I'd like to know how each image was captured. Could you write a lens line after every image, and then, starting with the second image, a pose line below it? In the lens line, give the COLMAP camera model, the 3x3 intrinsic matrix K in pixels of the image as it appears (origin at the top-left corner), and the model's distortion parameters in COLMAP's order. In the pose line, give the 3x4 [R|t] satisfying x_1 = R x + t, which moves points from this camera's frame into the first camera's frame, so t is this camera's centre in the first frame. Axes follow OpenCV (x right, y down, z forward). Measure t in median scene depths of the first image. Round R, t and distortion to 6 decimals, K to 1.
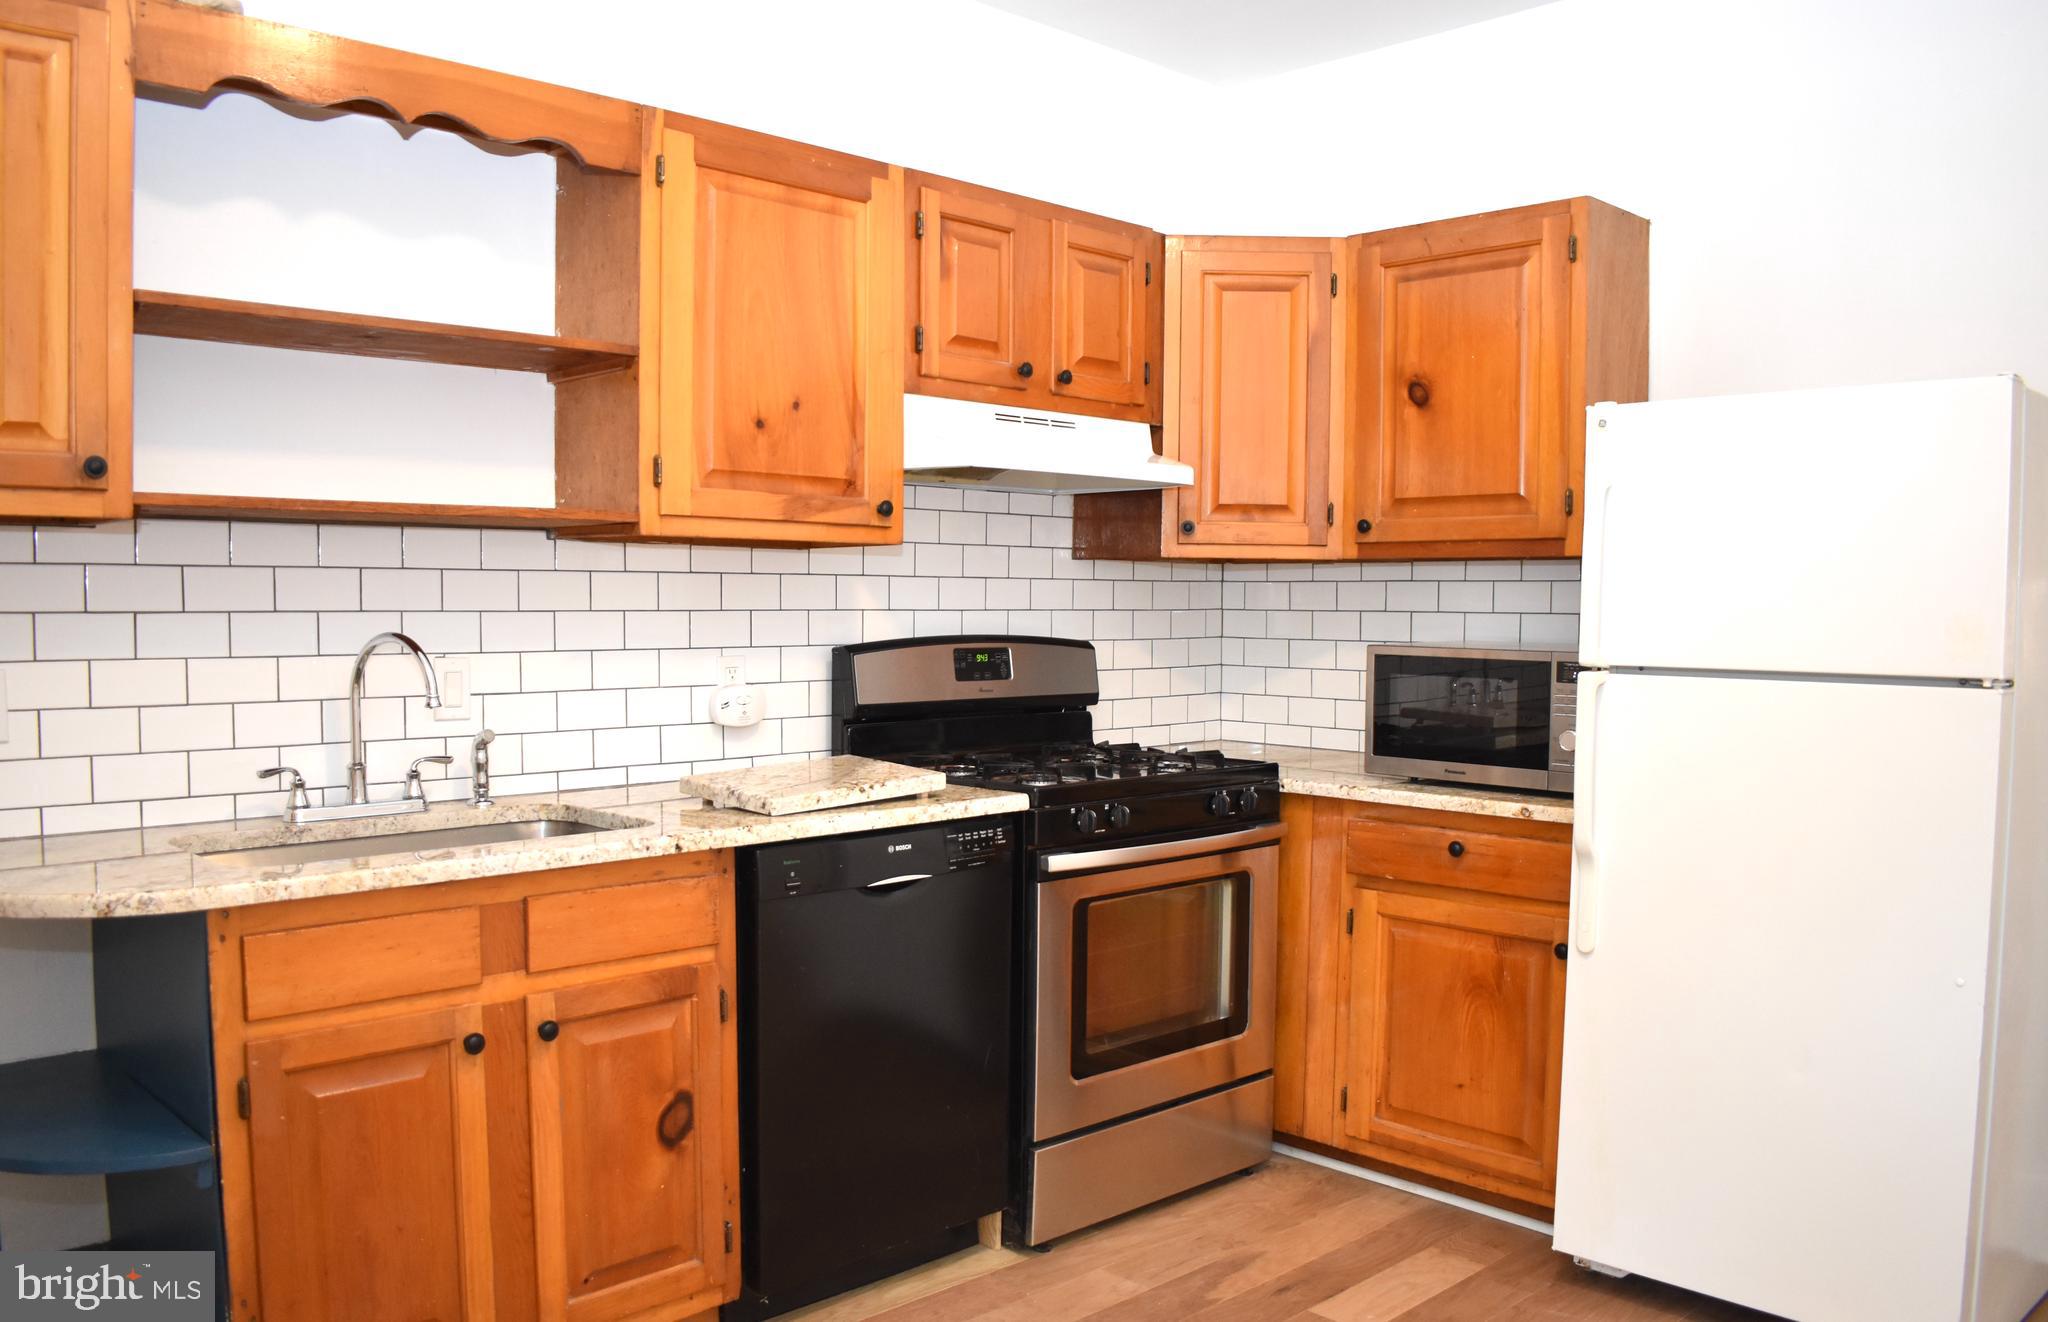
lens RADIAL K [[1676.6, 0, 1024.0], [0, 1676.6, 661.0], [0, 0, 1]] dist [0.002692, -0.000185]
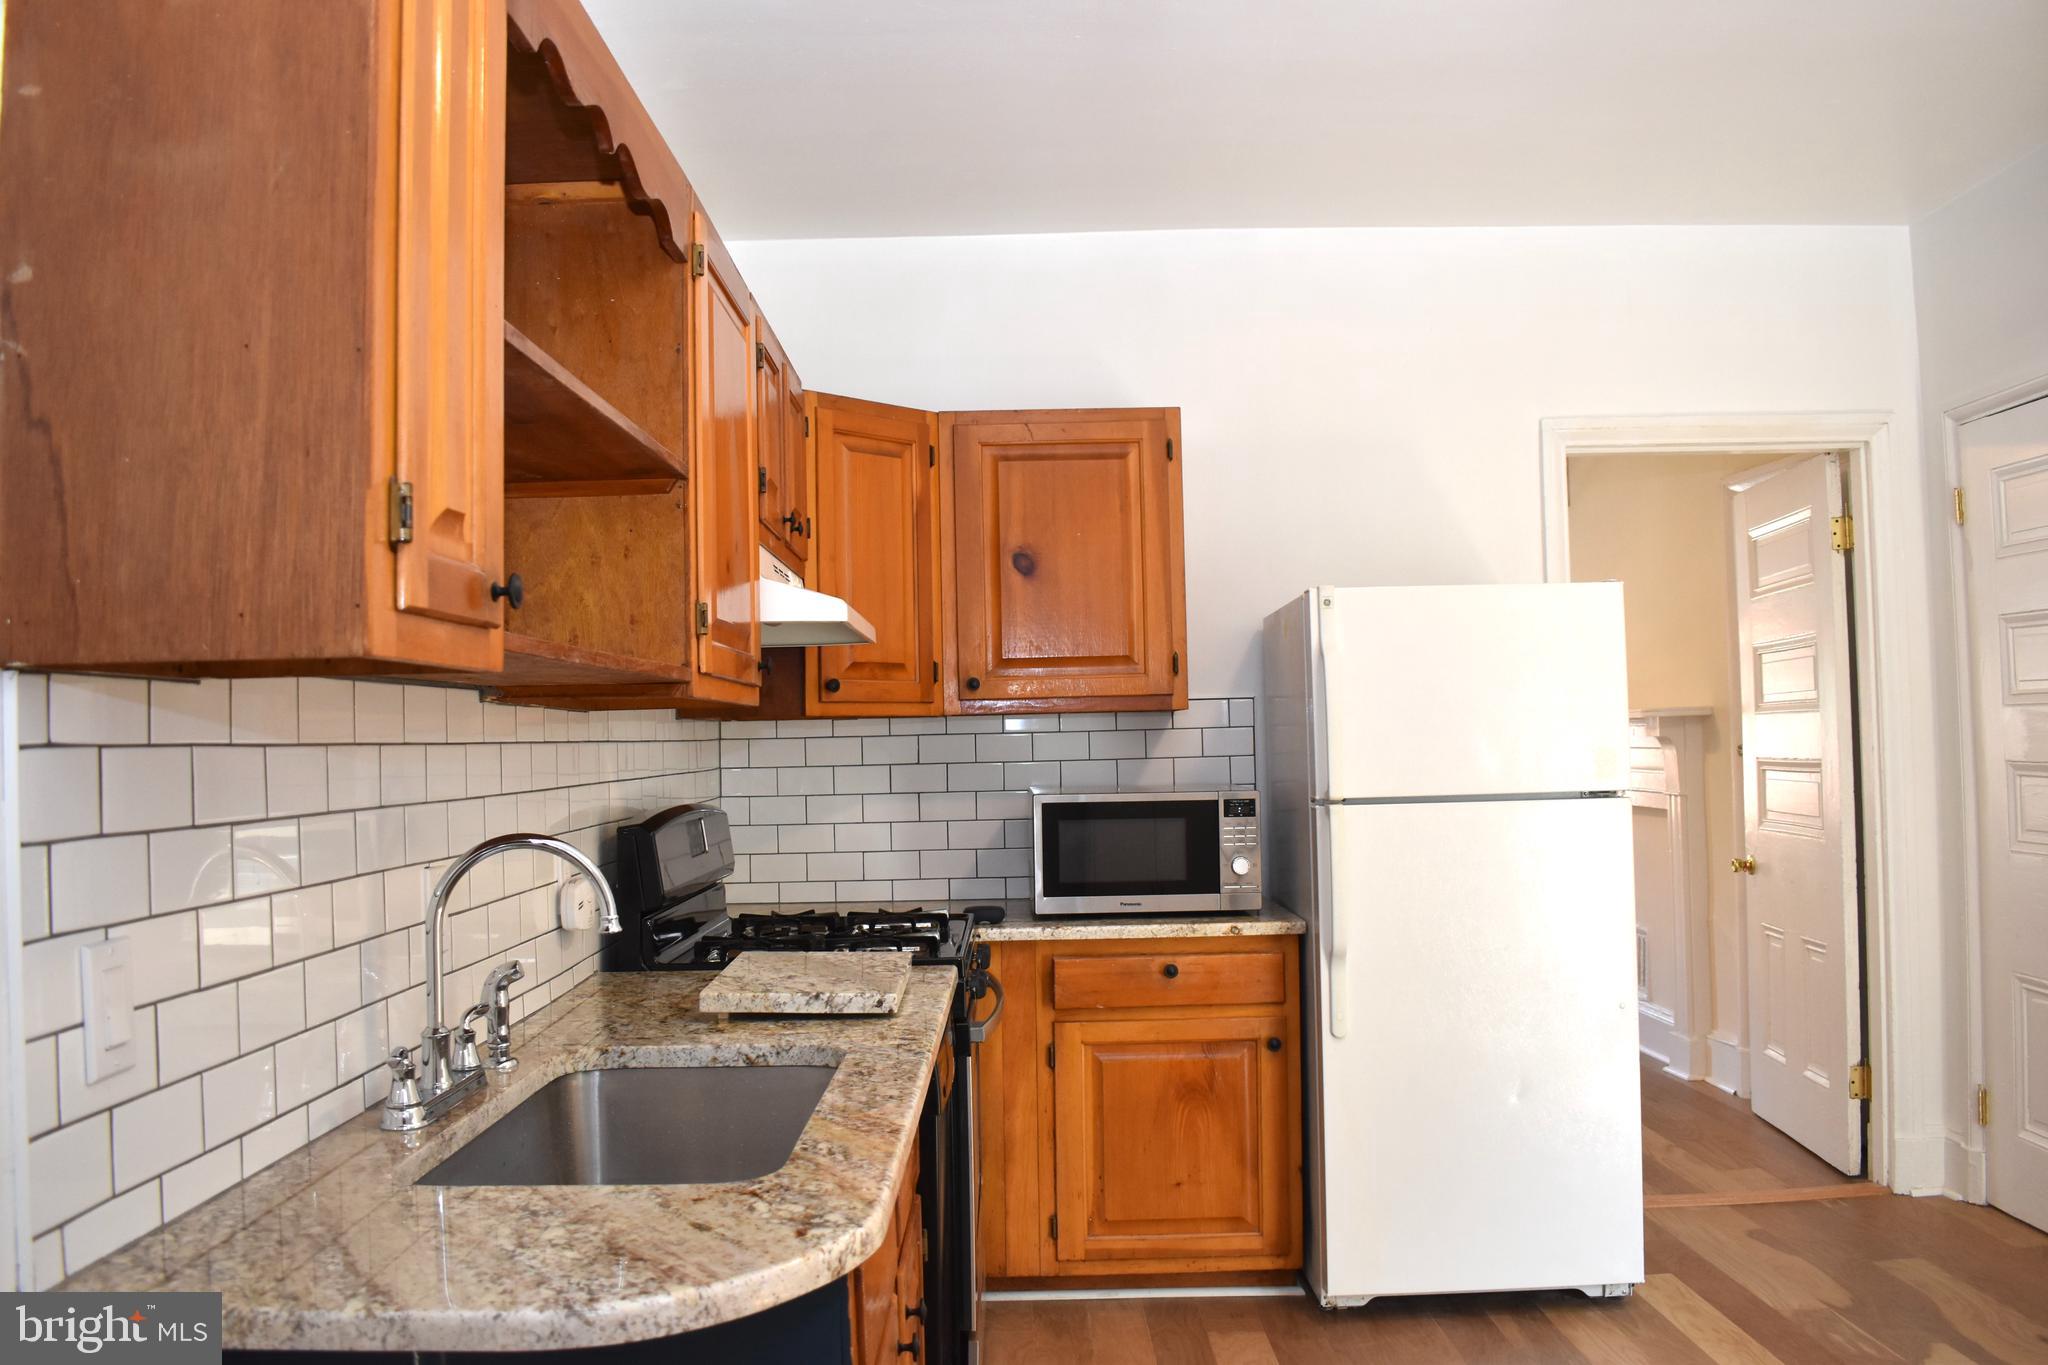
lens RADIAL K [[1658.9, 0, 1024.0], [0, 1658.9, 682.5], [0, 0, 1]] dist [-0.031785, 0.000231]
pose [[0.704080, 0.001273, 0.710119, -0.570798], [0.055997, 0.996785, -0.057307, -0.021217], [-0.707909, 0.080113, 0.701745, 0.263691]]
